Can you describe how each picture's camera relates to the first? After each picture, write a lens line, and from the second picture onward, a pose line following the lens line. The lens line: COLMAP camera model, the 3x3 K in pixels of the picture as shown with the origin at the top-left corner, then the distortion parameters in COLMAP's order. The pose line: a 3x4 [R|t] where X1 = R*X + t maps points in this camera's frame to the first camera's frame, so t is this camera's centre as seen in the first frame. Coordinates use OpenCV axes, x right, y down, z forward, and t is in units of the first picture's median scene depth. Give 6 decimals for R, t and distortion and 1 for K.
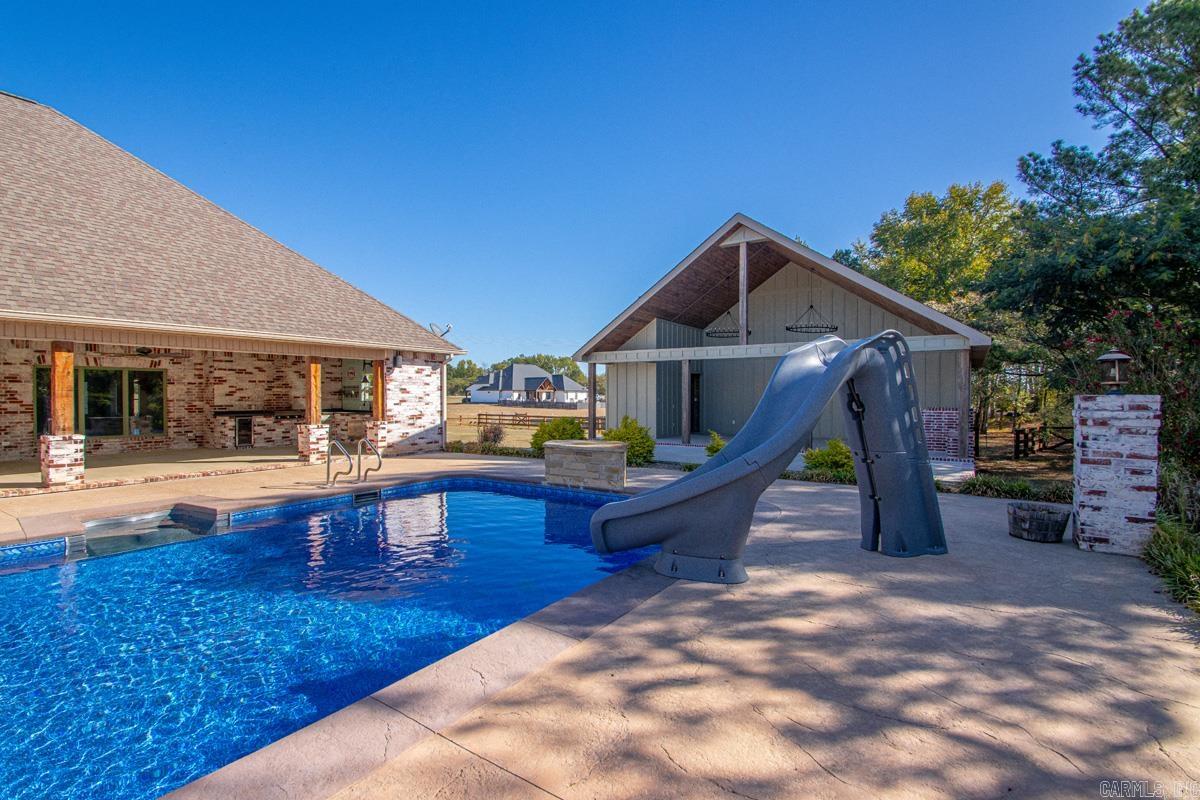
lens RADIAL K [[563.0, 0, 594.6], [0, 563.0, 406.3], [0, 0, 1]] dist [0.010820, -0.015200]
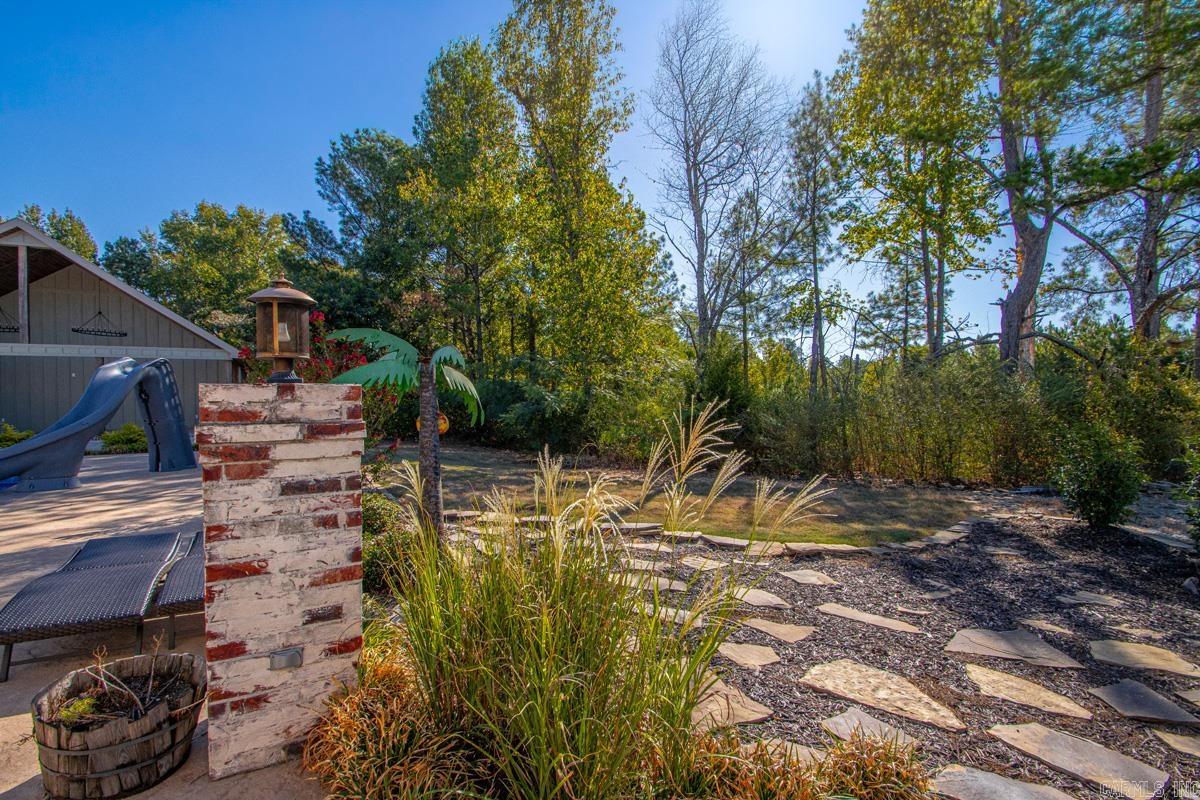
lens RADIAL K [[550.6, 0, 586.1], [0, 550.6, 413.1], [0, 0, 1]] dist [0.000971, -0.014042]
pose [[0.446458, -0.029505, 0.894318, -0.205675], [0.012700, 0.999564, 0.026638, 0.010778], [-0.894715, -0.000535, 0.446638, -0.454744]]
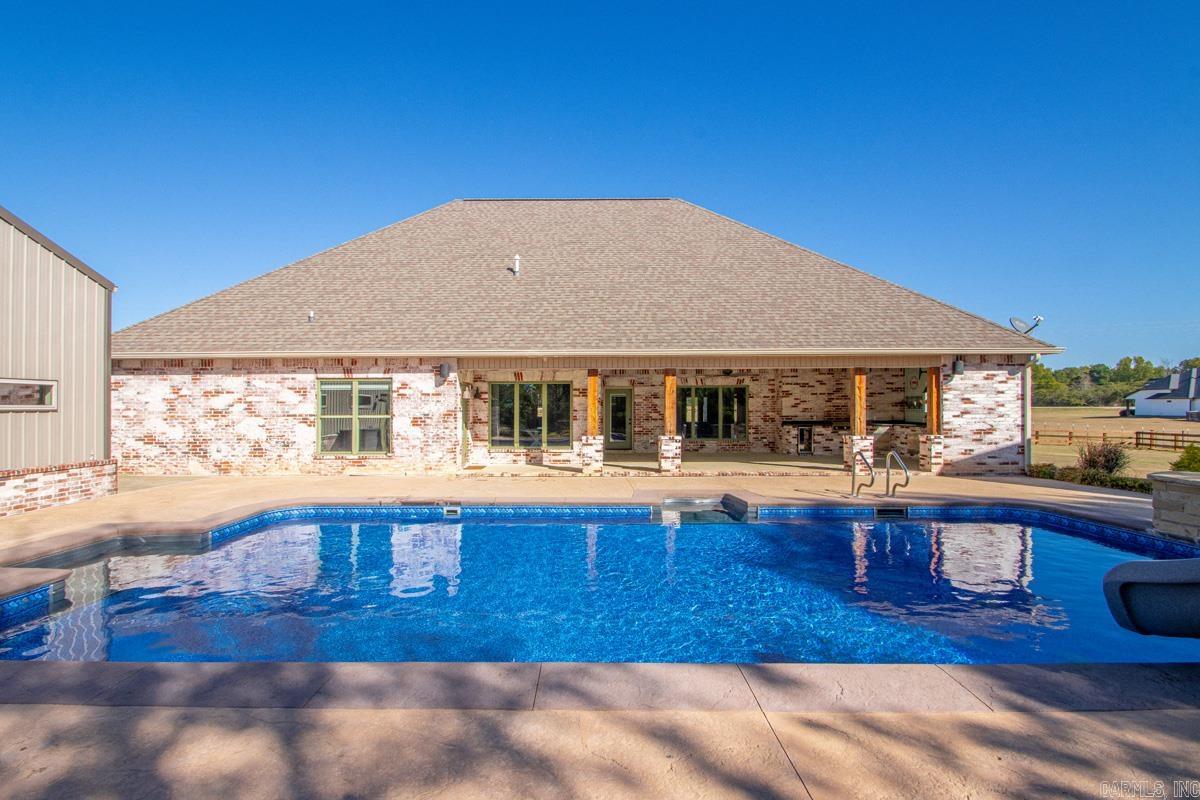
lens RADIAL K [[585.5, 0, 578.0], [0, 585.5, 407.5], [0, 0, 1]] dist [0.001689, 0.000069]
pose [[0.546295, -0.003634, -0.837585, 0.091835], [-0.011979, 0.999854, -0.012151, 0.000875], [0.837507, 0.016671, 0.546172, 0.009430]]
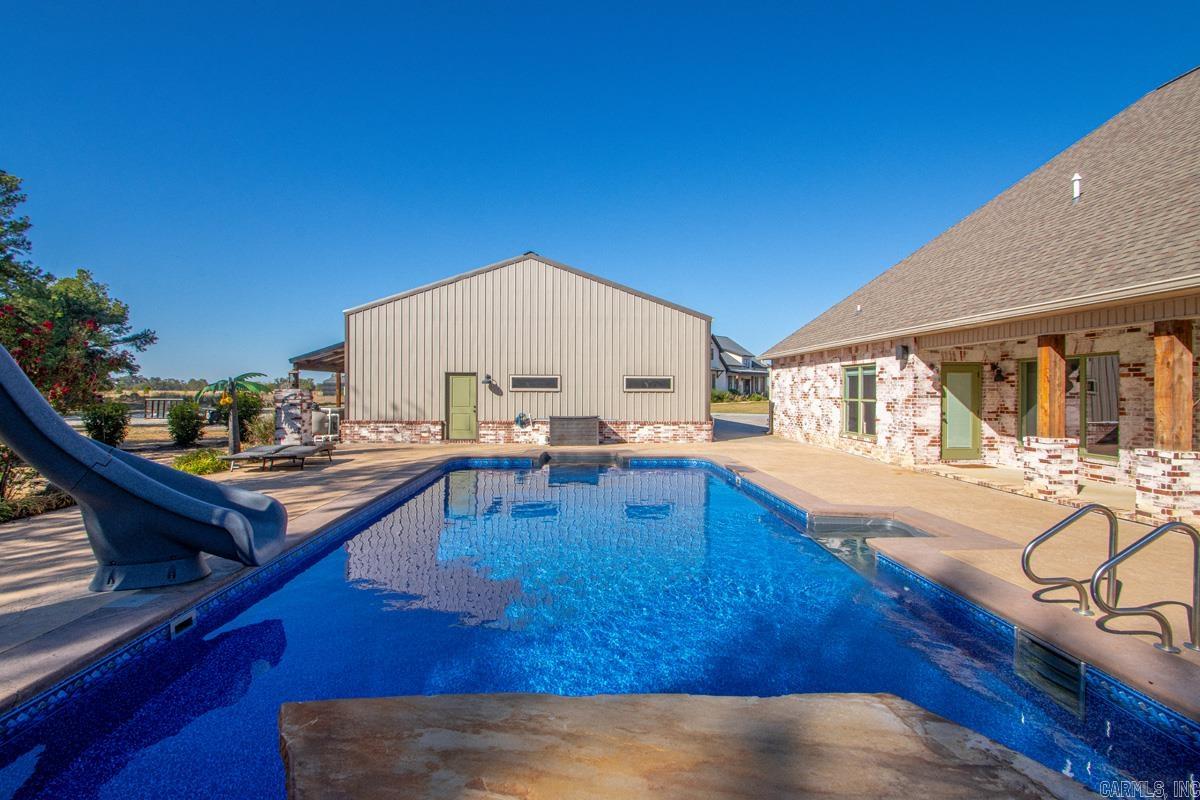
lens RADIAL K [[589.0, 0, 552.3], [0, 589.0, 392.0], [0, 0, 1]] dist [0.002424, -0.015122]
pose [[-0.863411, -0.002492, -0.504494, 0.073170], [-0.014391, 0.999703, 0.019691, -0.017082], [0.504295, 0.024261, -0.863190, 0.784457]]
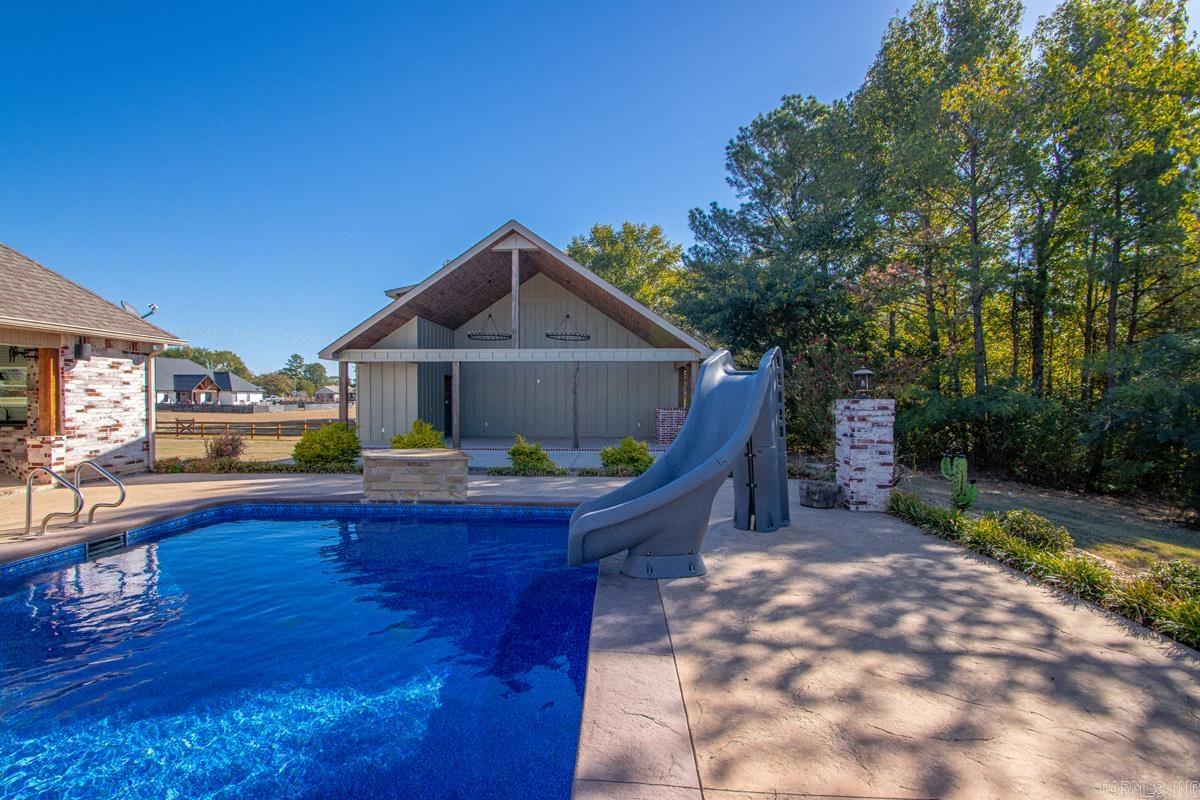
lens RADIAL K [[557.7, 0, 594.5], [0, 557.7, 406.4], [0, 0, 1]] dist [0.012013, -0.014979]
pose [[0.858288, -0.008678, 0.513095, -0.157637], [0.009671, 0.999953, 0.000735, -0.003861], [-0.513077, 0.004331, 0.858332, 0.060762]]
